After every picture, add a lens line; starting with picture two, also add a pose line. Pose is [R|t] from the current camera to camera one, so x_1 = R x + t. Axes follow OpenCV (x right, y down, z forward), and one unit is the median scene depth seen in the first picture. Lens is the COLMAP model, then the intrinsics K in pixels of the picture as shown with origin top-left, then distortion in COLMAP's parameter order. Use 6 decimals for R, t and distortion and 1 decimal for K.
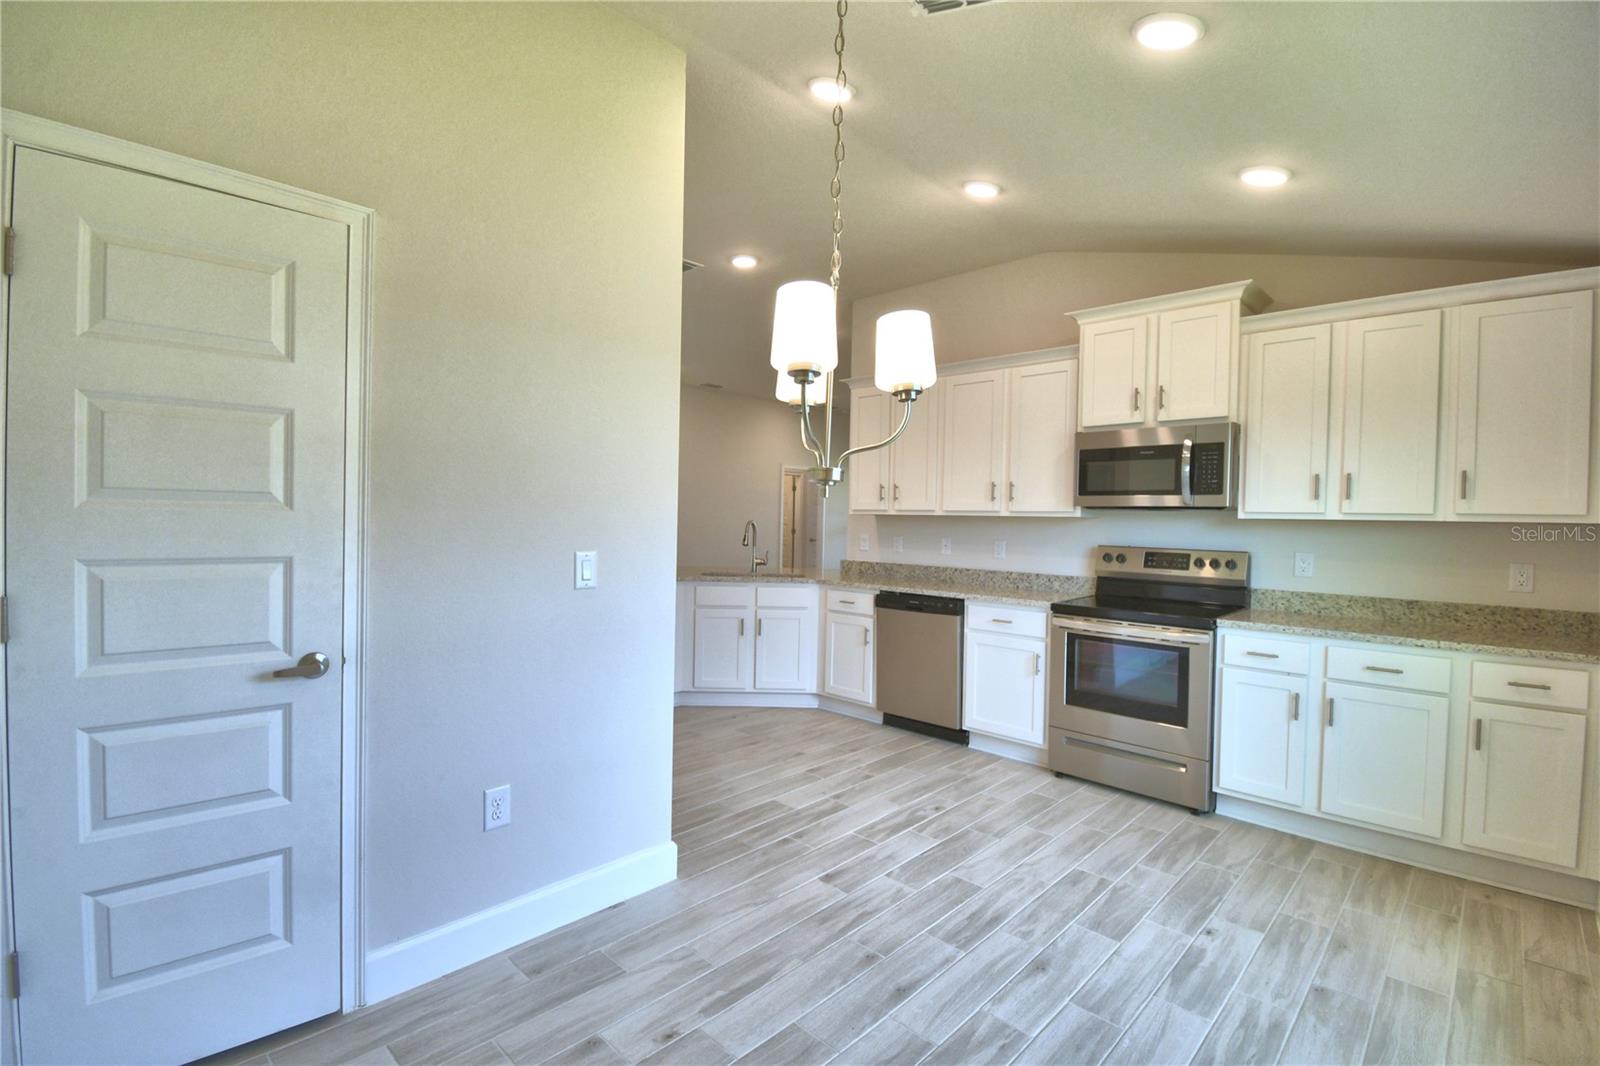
lens RADIAL K [[726.7, 0, 784.2], [0, 726.7, 537.7], [0, 0, 1]] dist [0.022012, -0.023012]
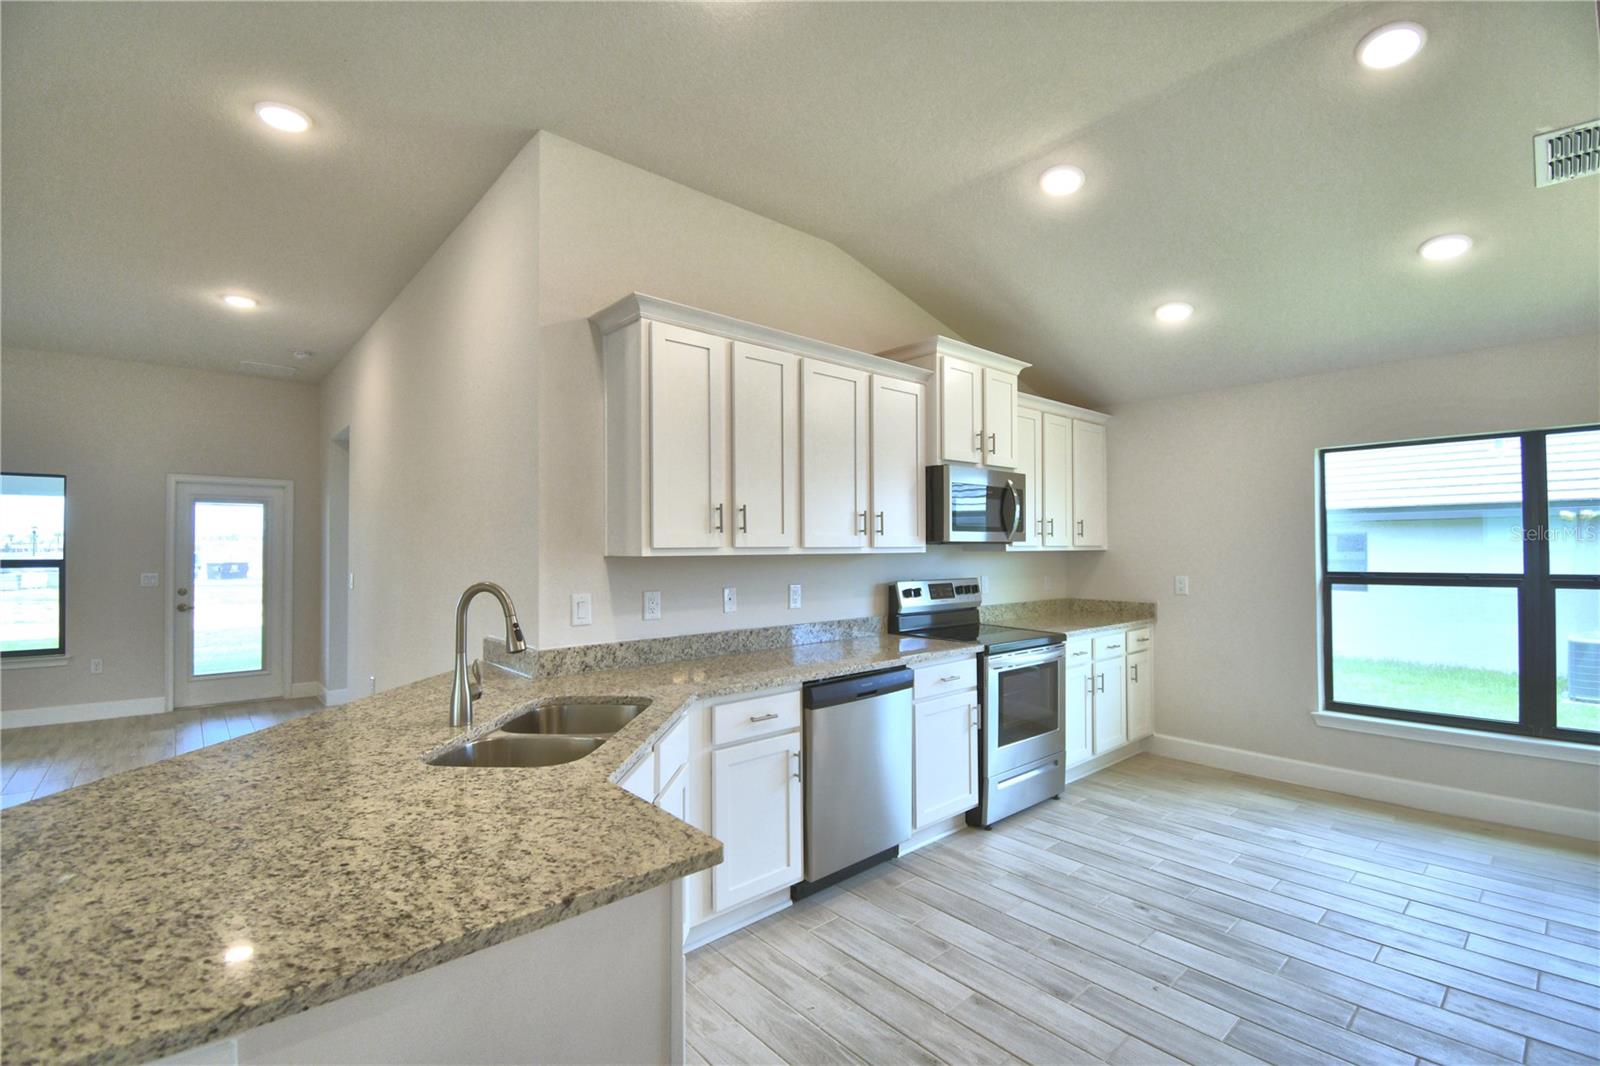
lens RADIAL K [[726.7, 0, 784.2], [0, 726.7, 537.7], [0, 0, 1]] dist [0.022012, -0.023012]
pose [[0.062719, -0.009630, 0.997985, -0.538863], [0.030396, 0.999508, 0.007734, -0.059412], [-0.997568, 0.029849, 0.062981, 1.116354]]
